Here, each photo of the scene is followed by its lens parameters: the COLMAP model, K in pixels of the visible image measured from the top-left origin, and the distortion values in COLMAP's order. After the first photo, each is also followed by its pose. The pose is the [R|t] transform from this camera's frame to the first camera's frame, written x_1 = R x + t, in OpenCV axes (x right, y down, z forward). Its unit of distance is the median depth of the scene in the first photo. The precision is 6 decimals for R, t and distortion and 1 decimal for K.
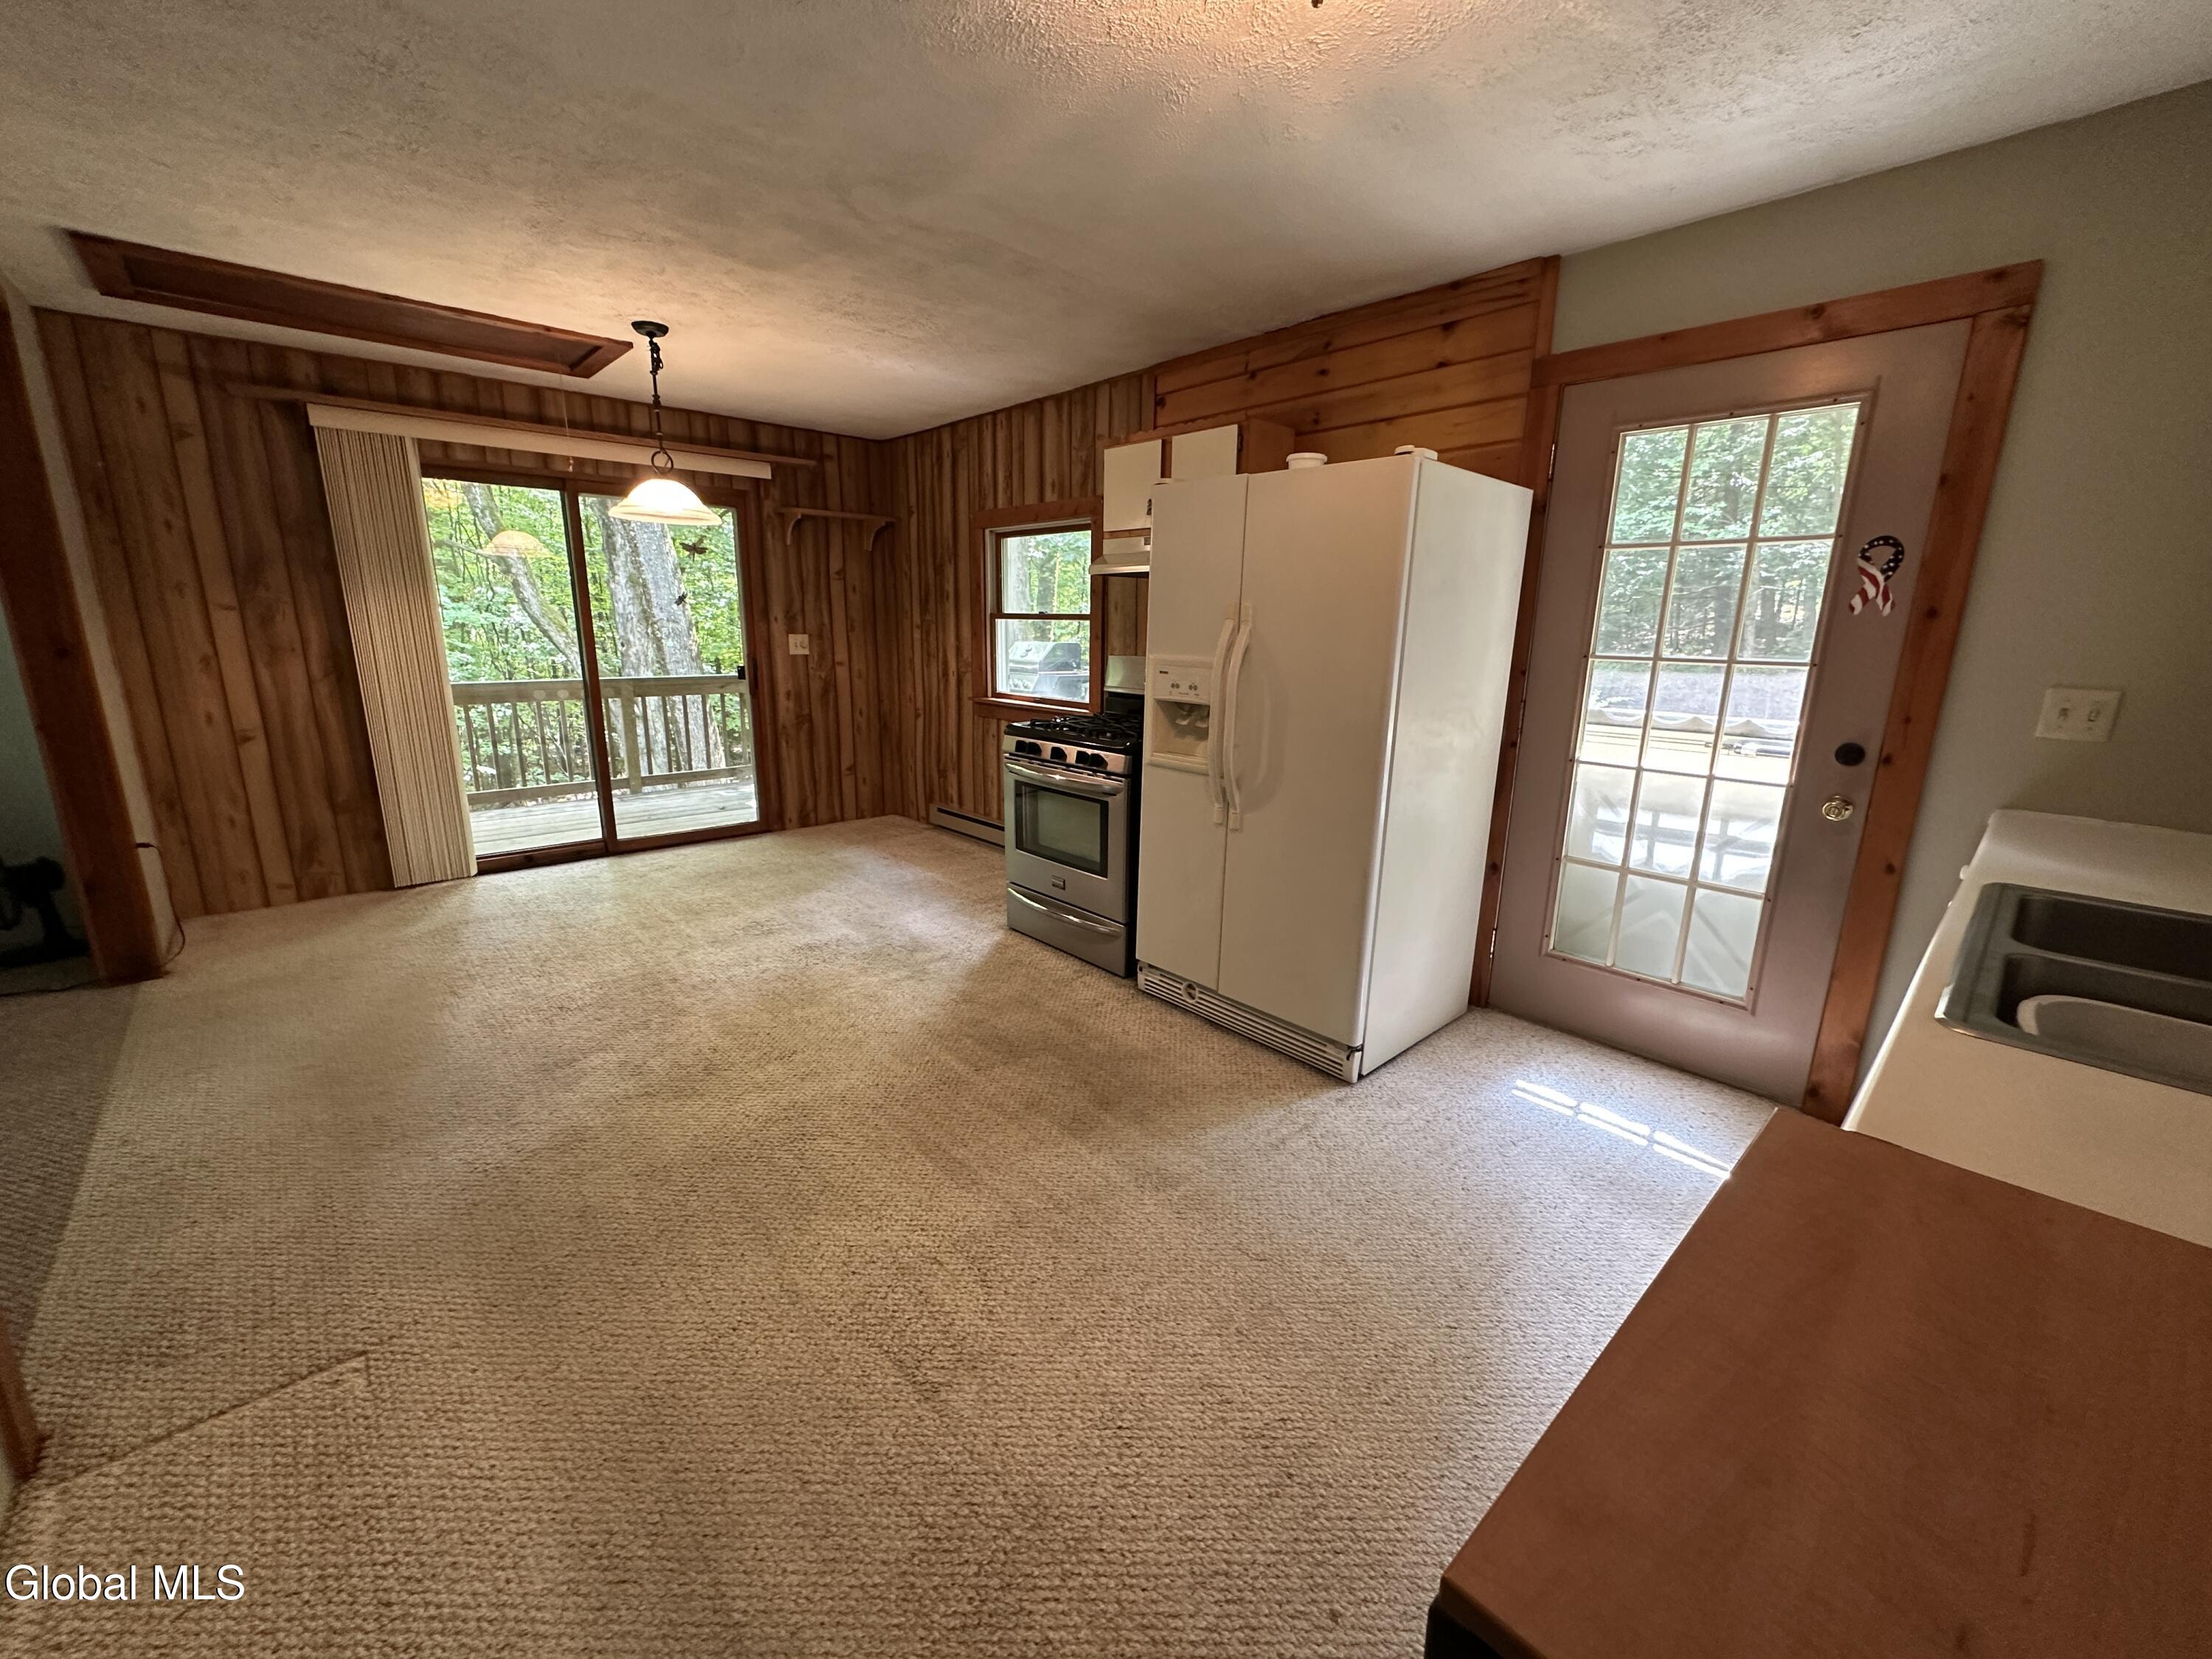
lens RADIAL K [[883.9, 0, 1106.0], [0, 883.9, 829.5], [0, 0, 1]] dist [-0.000858, 0.000018]
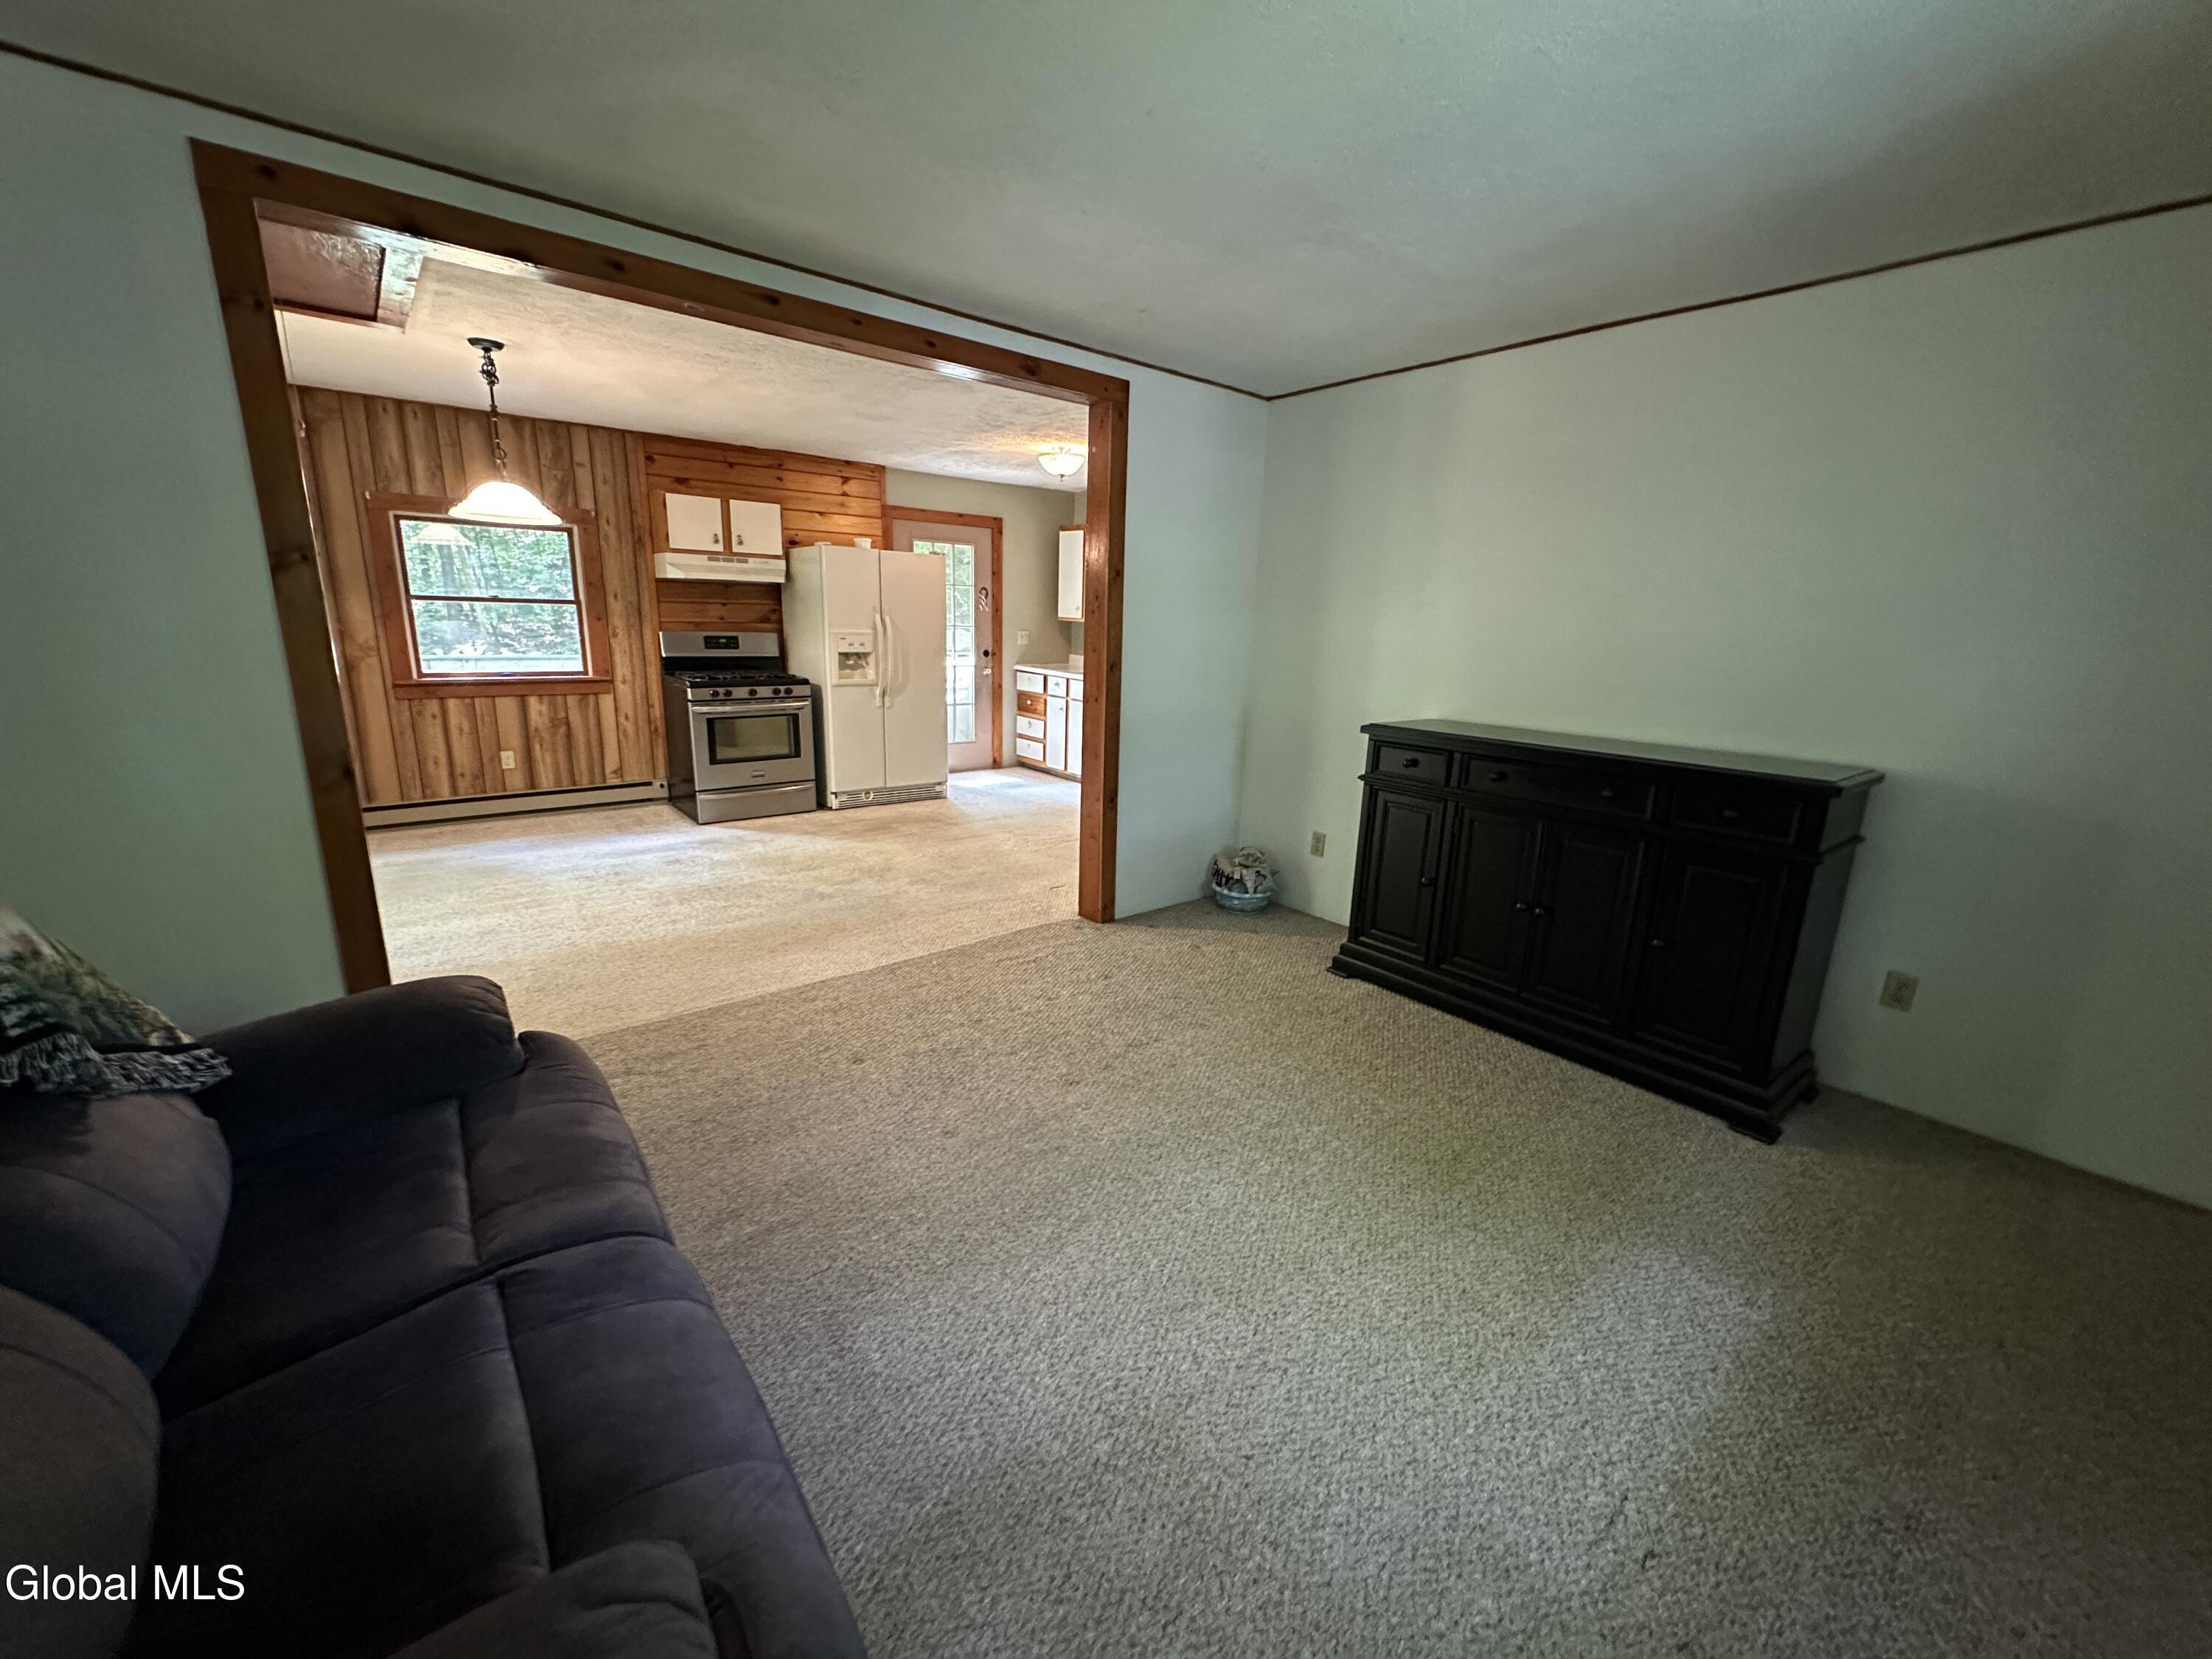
lens RADIAL K [[883.9, 0, 1106.0], [0, 883.9, 829.5], [0, 0, 1]] dist [-0.000858, 0.000018]
pose [[0.047575, -0.249220, 0.967278, -1.720450], [0.200681, 0.951014, 0.235160, -0.101659], [-0.978501, 0.182926, 0.095258, 0.261816]]
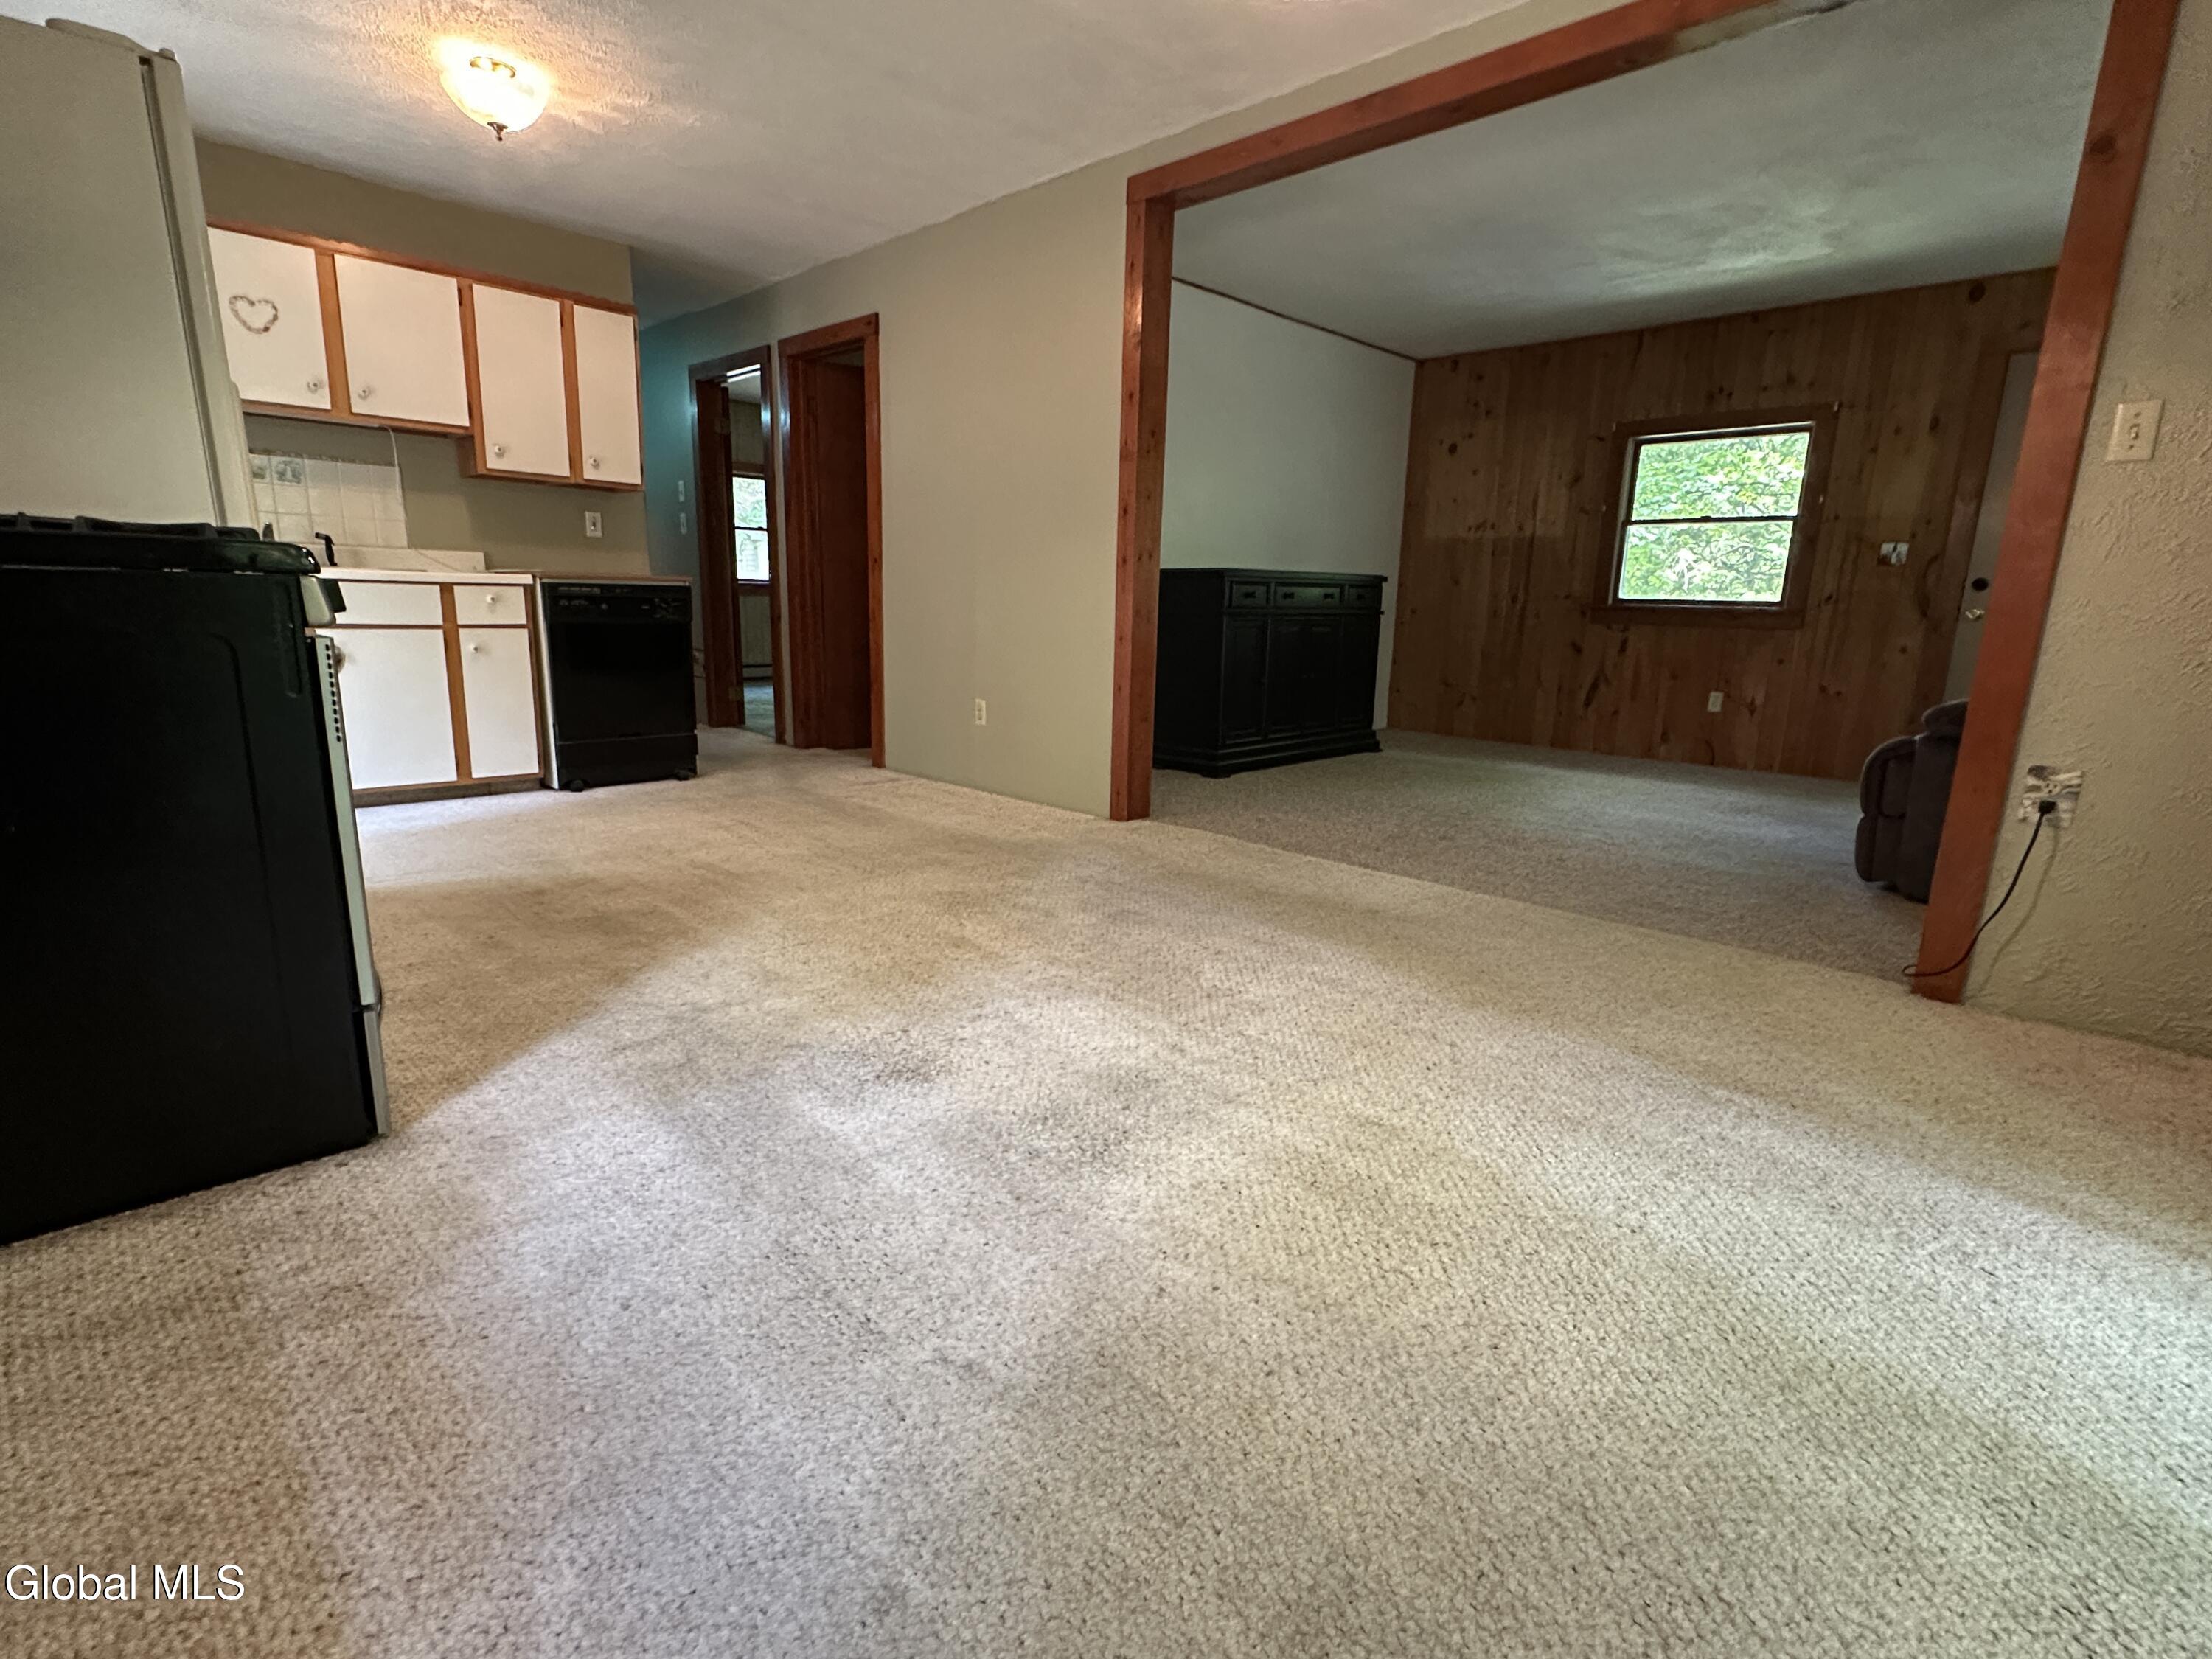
lens RADIAL K [[1047.8, 0, 1106.0], [0, 1047.8, 829.5], [0, 0, 1]] dist [-0.001322, -0.000066]
pose [[-0.997726, -0.025180, -0.062516, -0.433360], [-0.050039, 0.898137, 0.436859, -0.233531], [0.045148, 0.438994, -0.897355, 1.569305]]
